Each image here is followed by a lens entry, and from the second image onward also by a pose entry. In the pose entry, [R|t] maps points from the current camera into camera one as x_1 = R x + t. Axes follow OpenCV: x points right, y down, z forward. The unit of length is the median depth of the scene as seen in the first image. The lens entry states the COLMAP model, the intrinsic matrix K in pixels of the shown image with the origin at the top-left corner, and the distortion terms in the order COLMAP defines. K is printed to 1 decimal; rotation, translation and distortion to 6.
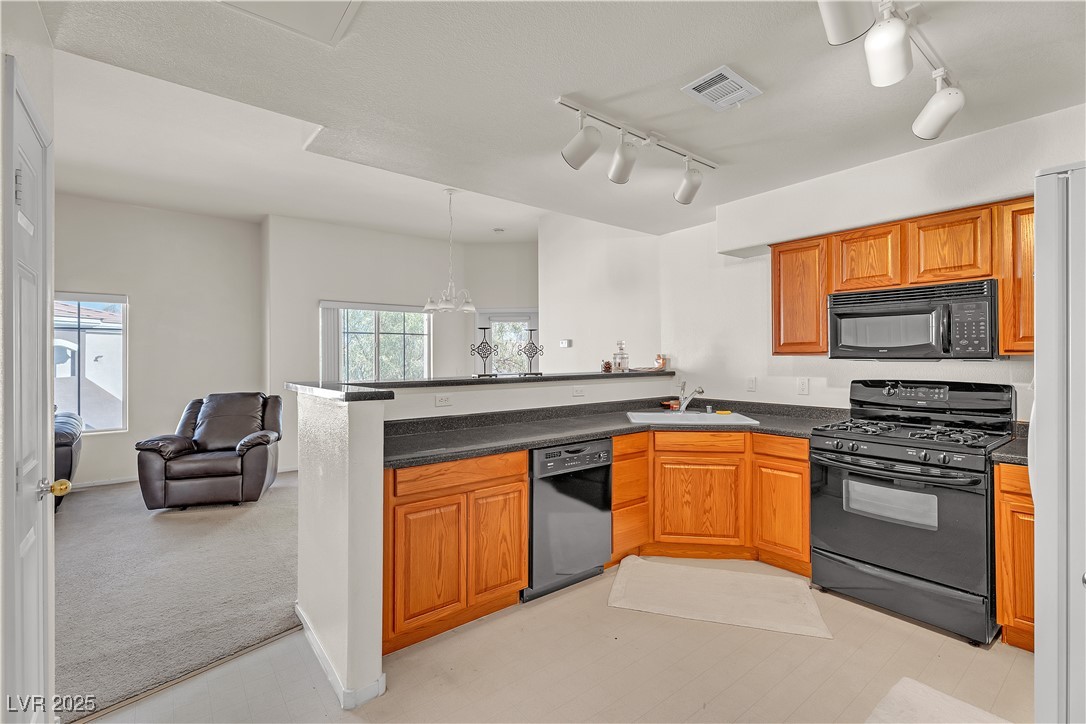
lens RADIAL K [[487.3, 0, 541.2], [0, 487.3, 353.3], [0, 0, 1]] dist [0.000507, 0.001031]
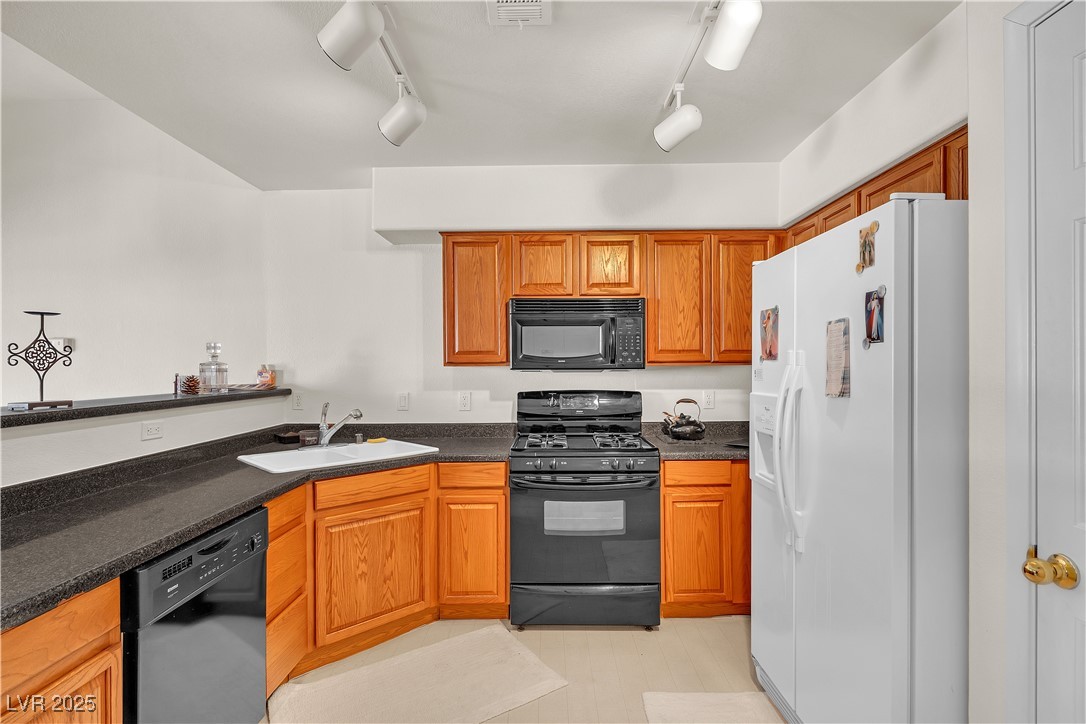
lens RADIAL K [[534.8, 0, 543.8], [0, 534.8, 369.2], [0, 0, 1]] dist [-0.001911, 0.002018]
pose [[0.624240, -0.005766, 0.781212, -0.140020], [-0.003113, 0.999946, 0.009868, 0.000264], [-0.781227, -0.008592, 0.624188, 0.314499]]
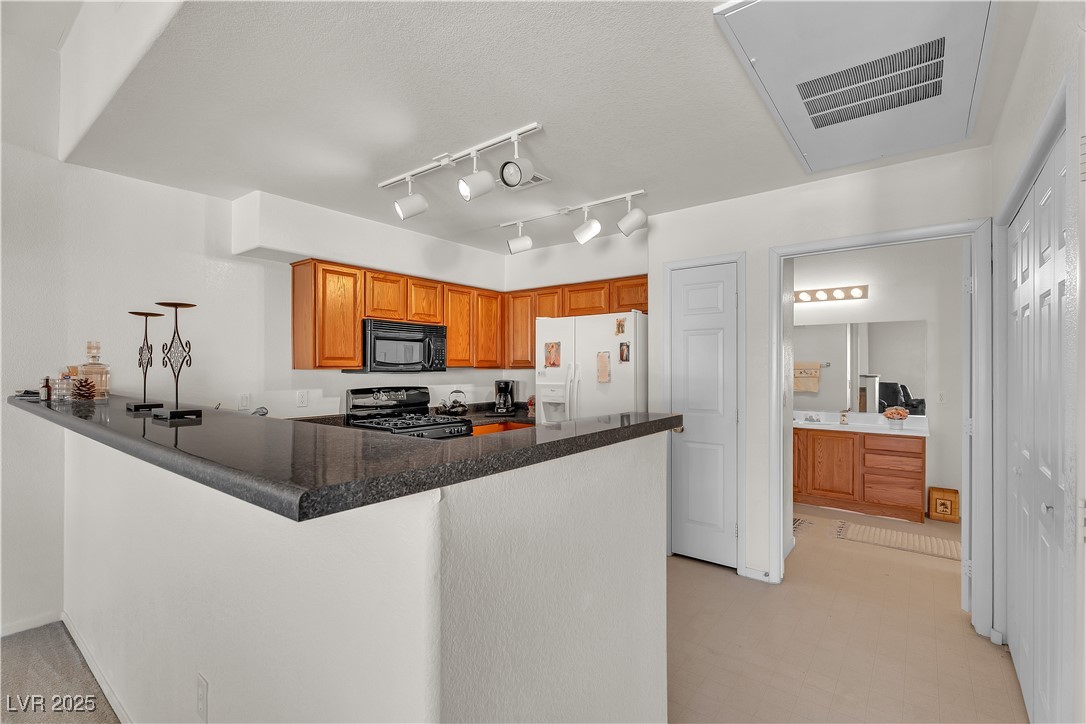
lens RADIAL K [[487.3, 0, 545.2], [0, 487.3, 369.6], [0, 0, 1]] dist [0.000507, 0.001031]
pose [[-0.243436, -0.000174, 0.969917, -0.653538], [-0.009019, 0.999957, -0.002084, 0.003509], [-0.969875, -0.009255, -0.243427, 0.825669]]
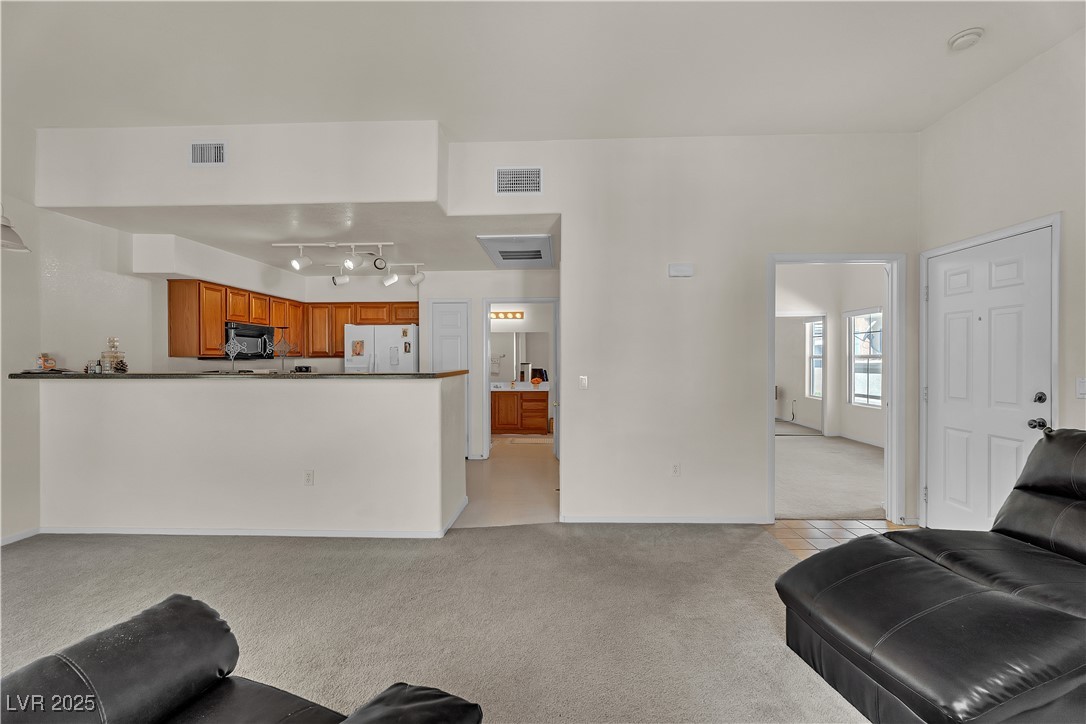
lens RADIAL K [[487.3, 0, 546.3], [0, 487.3, 358.0], [0, 0, 1]] dist [0.000507, 0.001031]
pose [[-0.763398, 0.008840, 0.645868, -1.322260], [-0.000964, 0.999890, -0.014825, 0.031418], [-0.645928, -0.011939, -0.763305, 1.523429]]
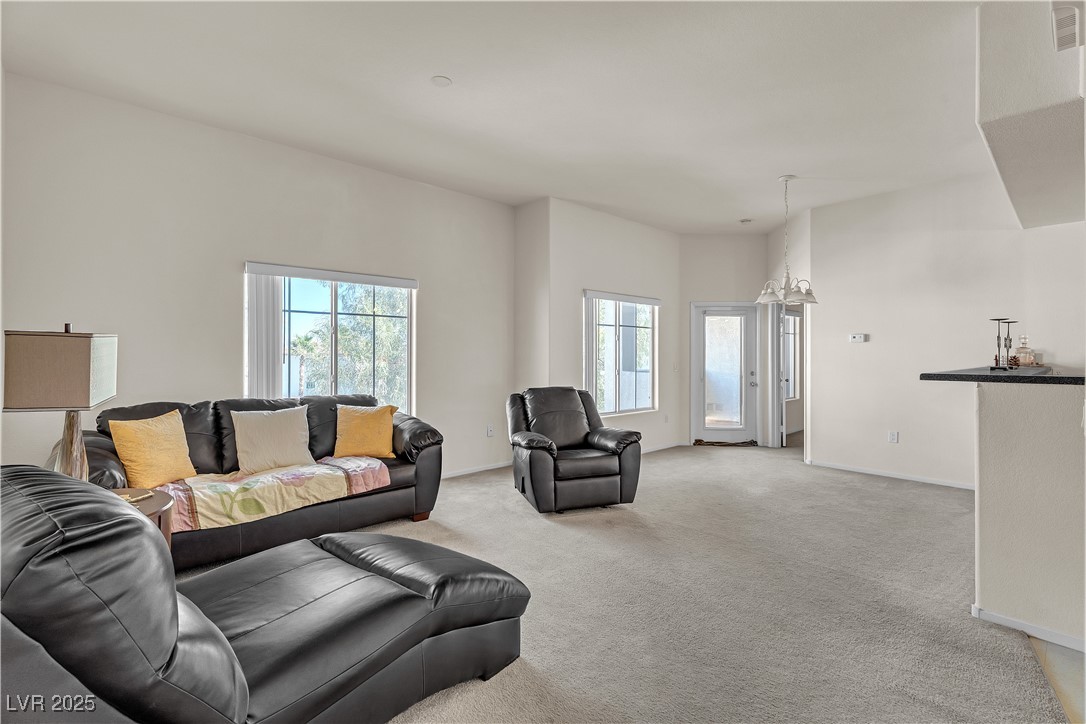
lens RADIAL K [[487.3, 0, 540.7], [0, 487.3, 359.0], [0, 0, 1]] dist [0.000507, 0.001031]
pose [[0.997388, 0.005608, 0.072005, -1.146729], [-0.006963, 0.999803, 0.018586, 0.014922], [-0.071887, -0.019039, 0.997231, 0.107669]]
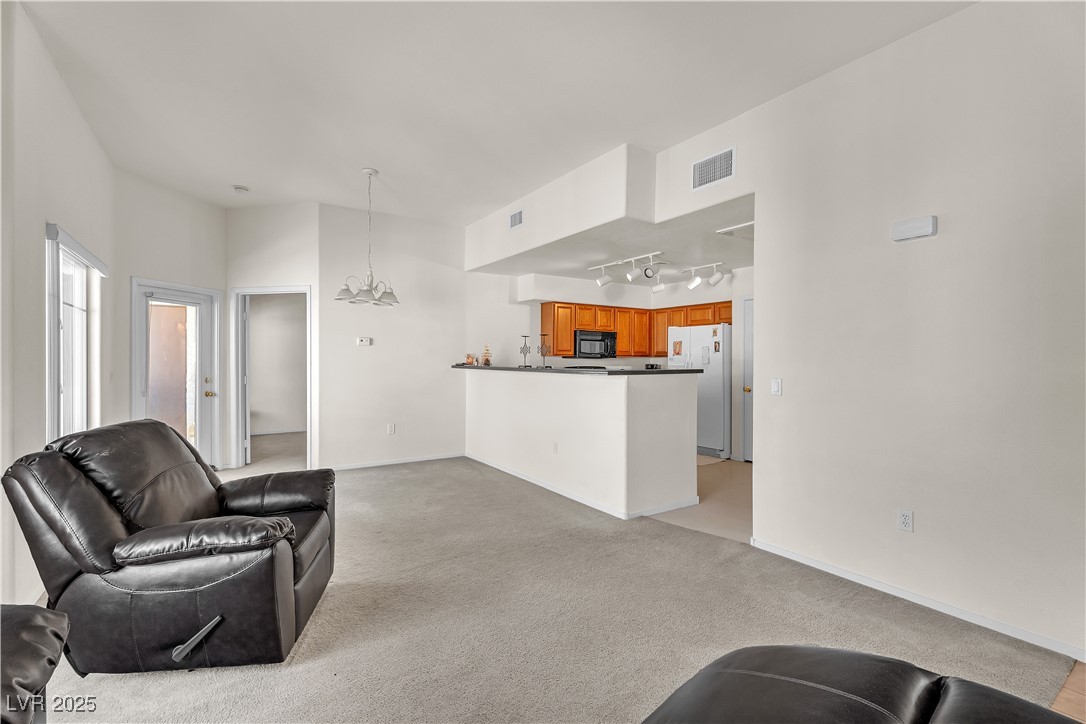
lens RADIAL K [[487.3, 0, 540.4], [0, 487.3, 356.6], [0, 0, 1]] dist [0.000507, 0.001031]
pose [[0.081701, 0.009320, 0.996613, -1.668534], [-0.014717, 0.999859, -0.008144, 0.026815], [-0.996548, -0.014002, 0.081827, 0.936783]]
